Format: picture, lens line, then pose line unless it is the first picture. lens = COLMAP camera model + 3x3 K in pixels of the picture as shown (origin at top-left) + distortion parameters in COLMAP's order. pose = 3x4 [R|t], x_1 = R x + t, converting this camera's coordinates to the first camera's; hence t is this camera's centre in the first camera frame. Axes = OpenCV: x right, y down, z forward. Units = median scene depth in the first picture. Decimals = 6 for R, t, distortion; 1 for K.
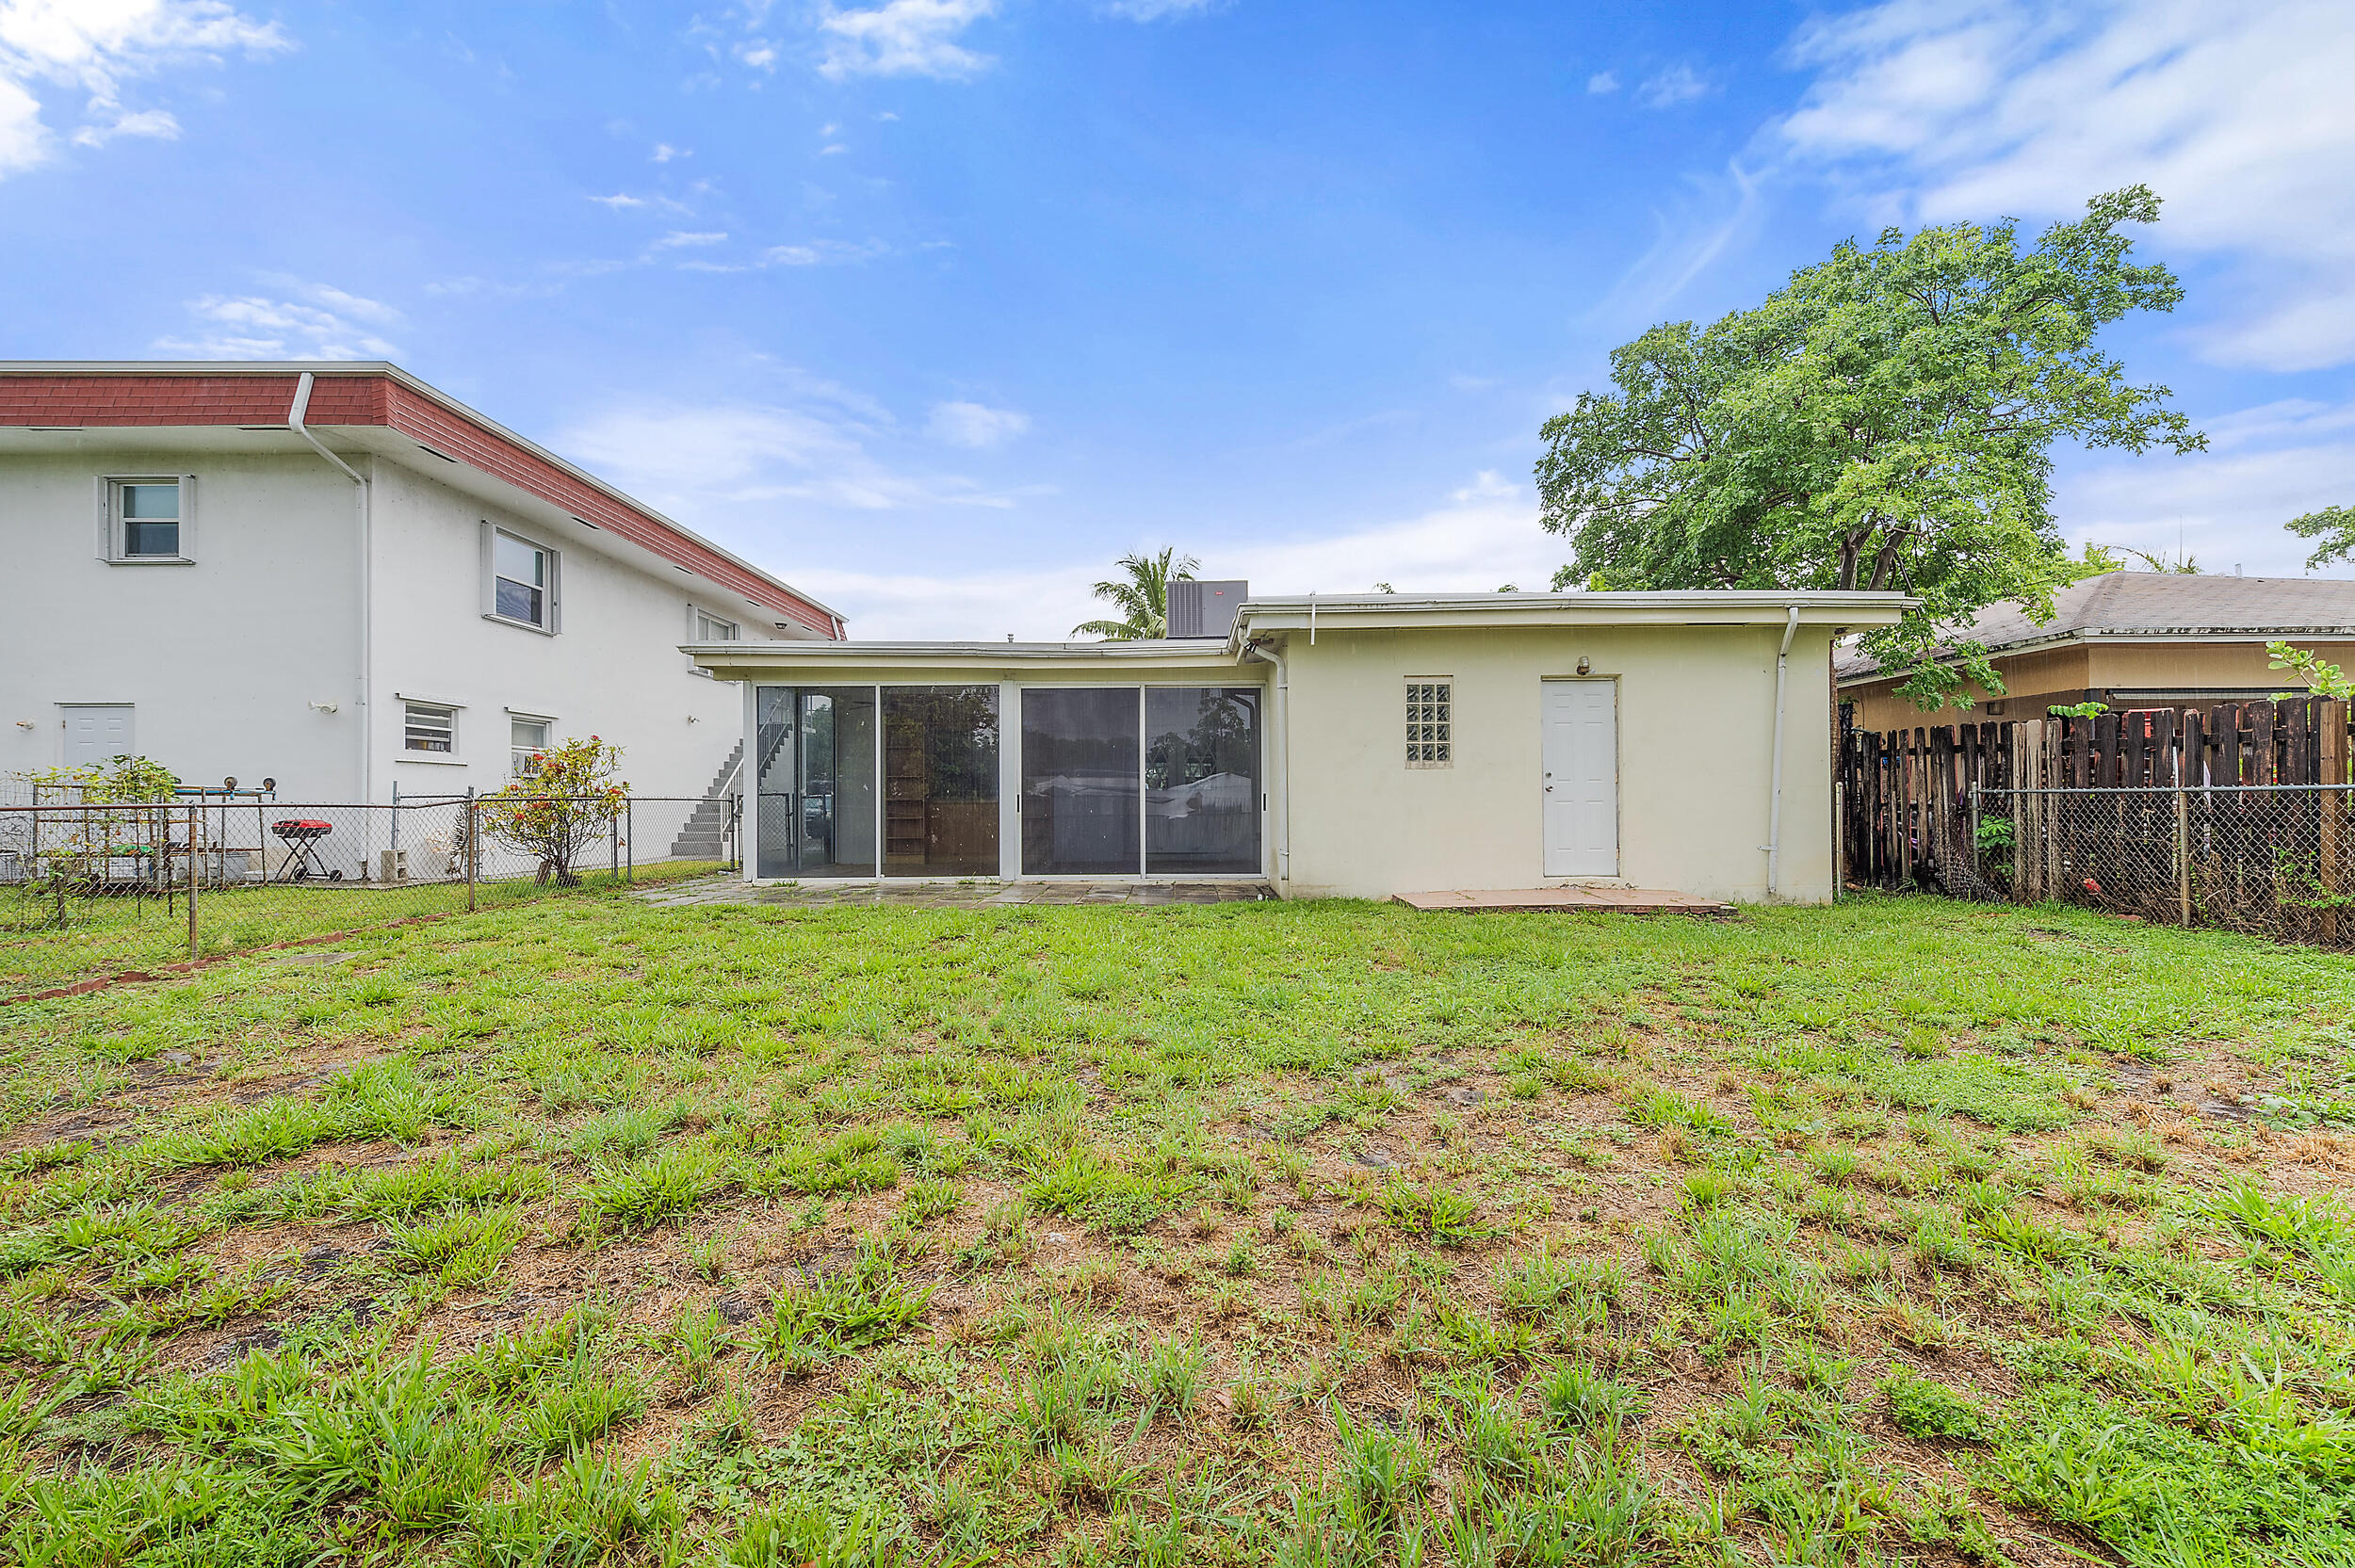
lens RADIAL K [[988.7, 0, 1194.8], [0, 988.7, 778.5], [0, 0, 1]] dist [-0.004452, 0.000403]
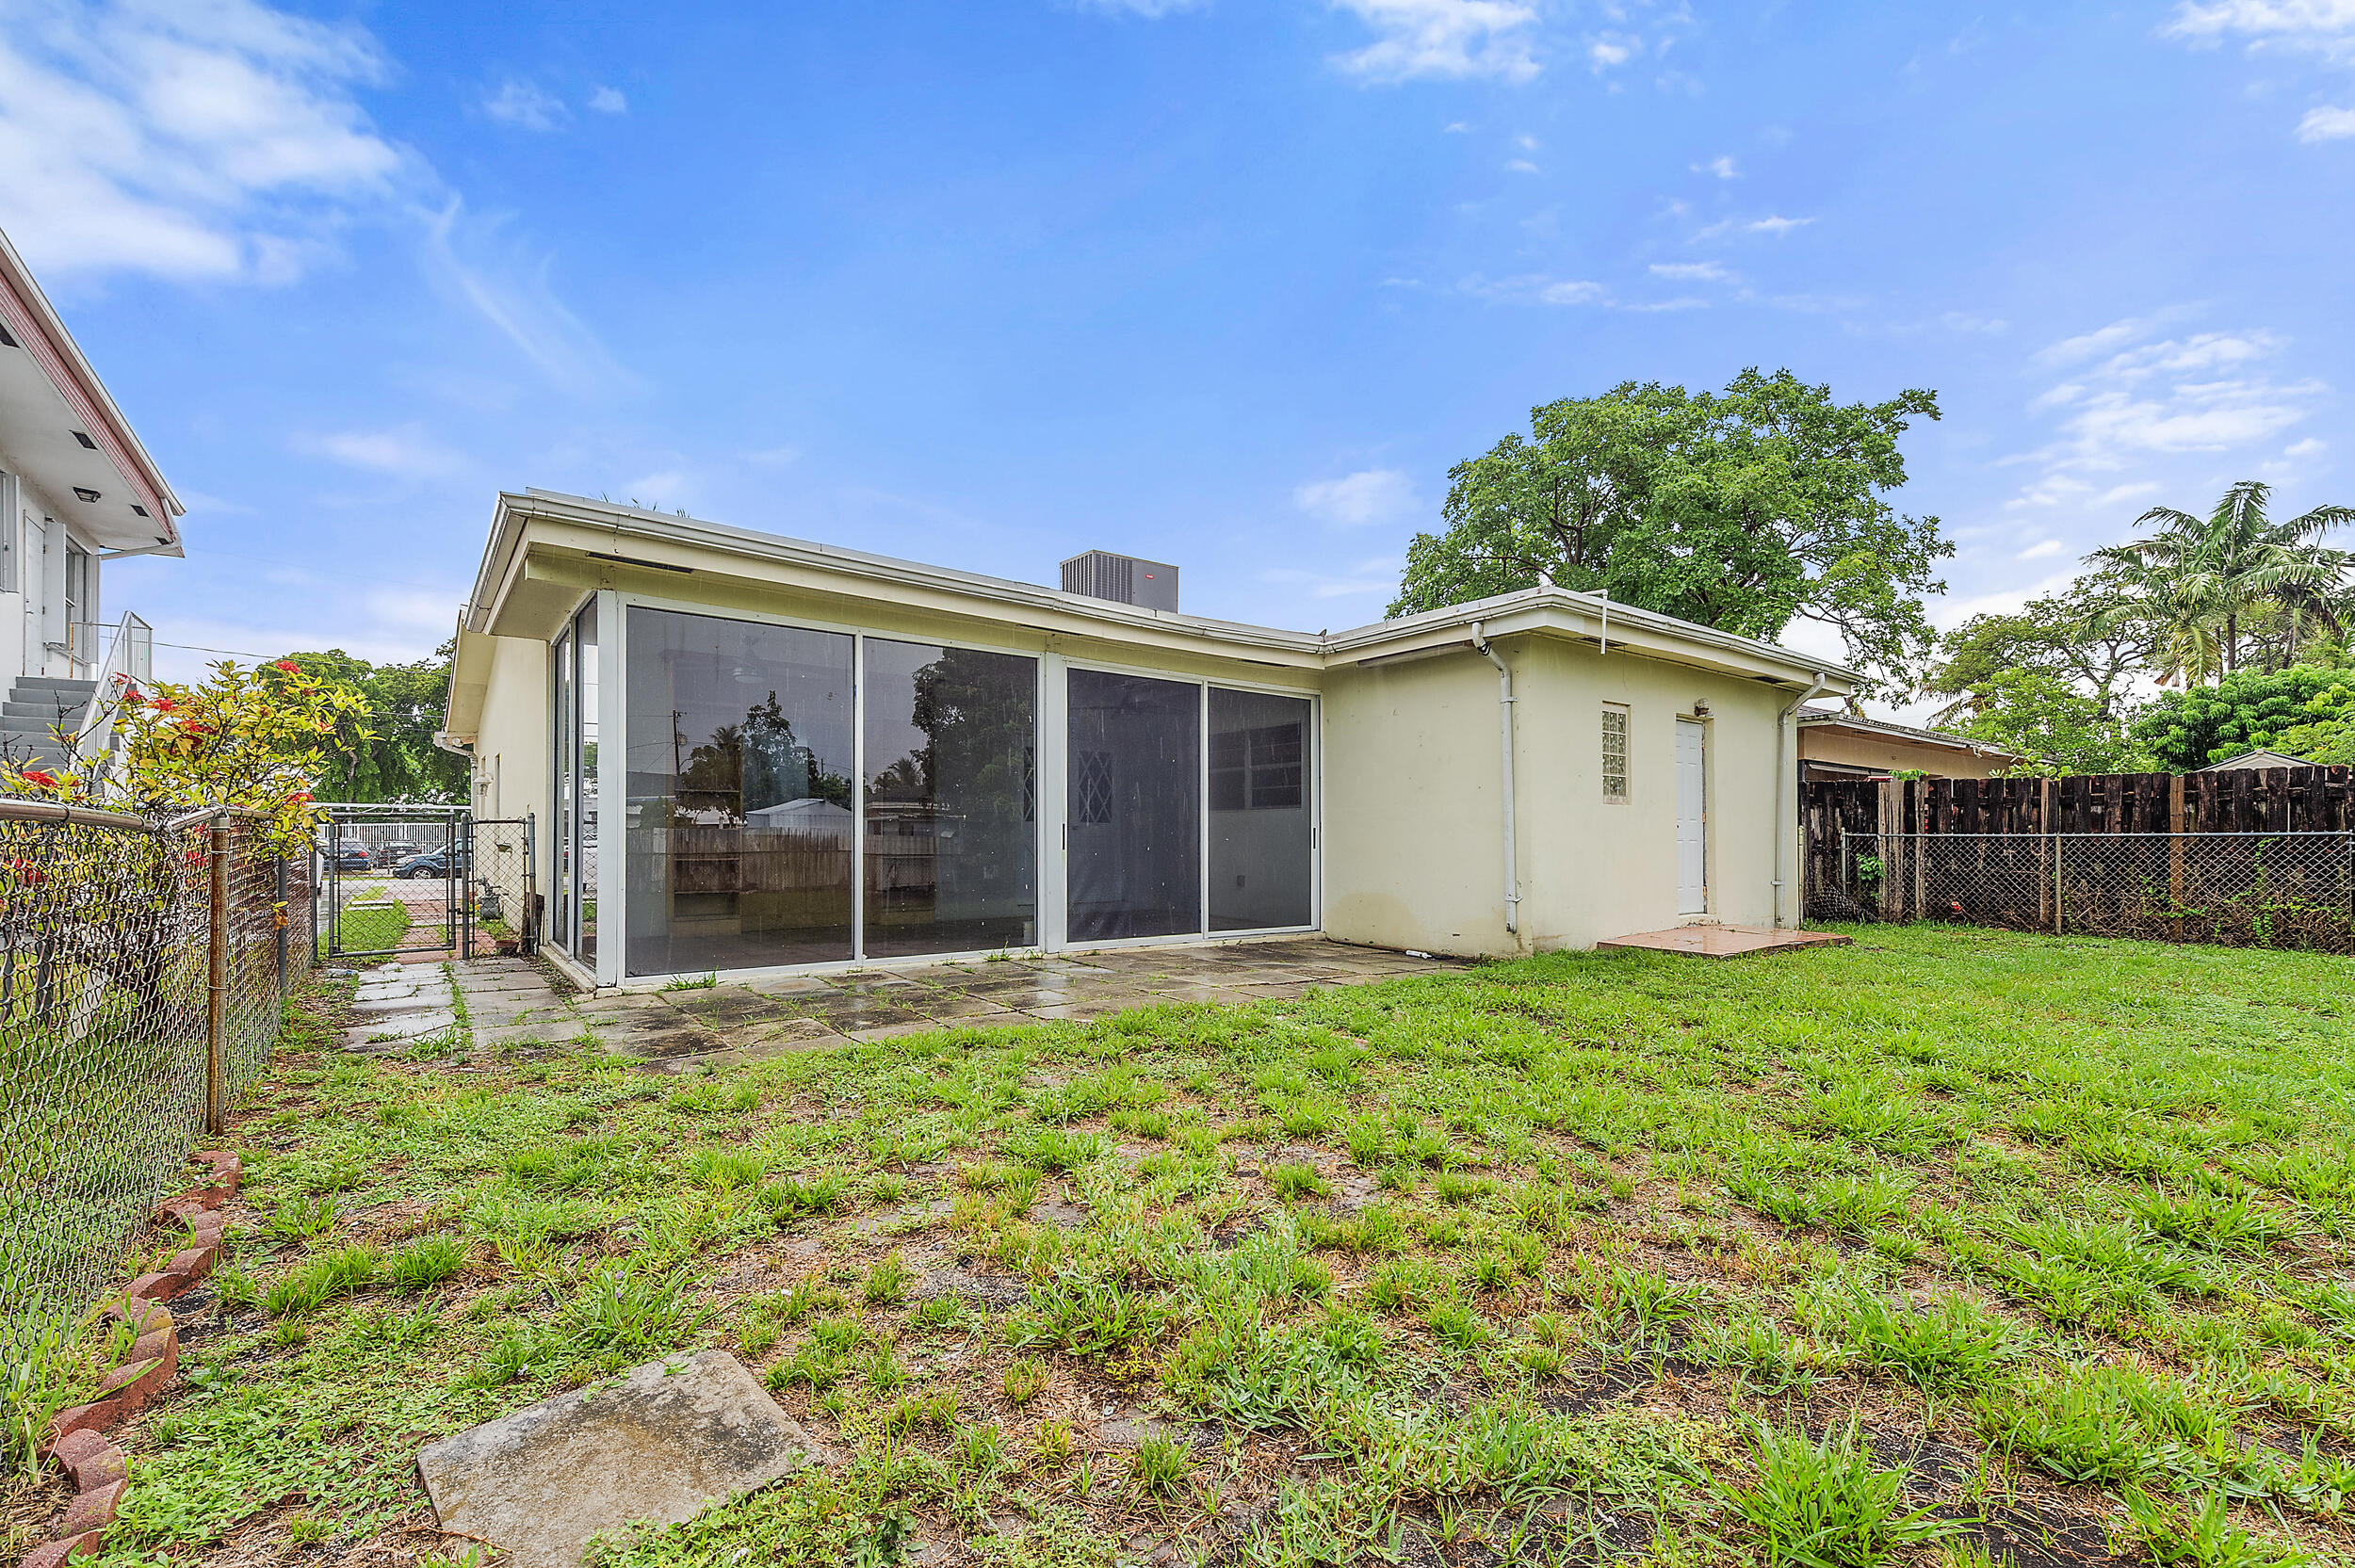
lens RADIAL K [[988.7, 0, 1174.5], [0, 988.7, 833.4], [0, 0, 1]] dist [-0.004452, 0.000403]
pose [[0.793828, 0.011504, 0.608033, -0.531087], [-0.021427, 0.999729, 0.009059, 0.014986], [-0.607765, -0.020220, 0.793860, 0.420846]]
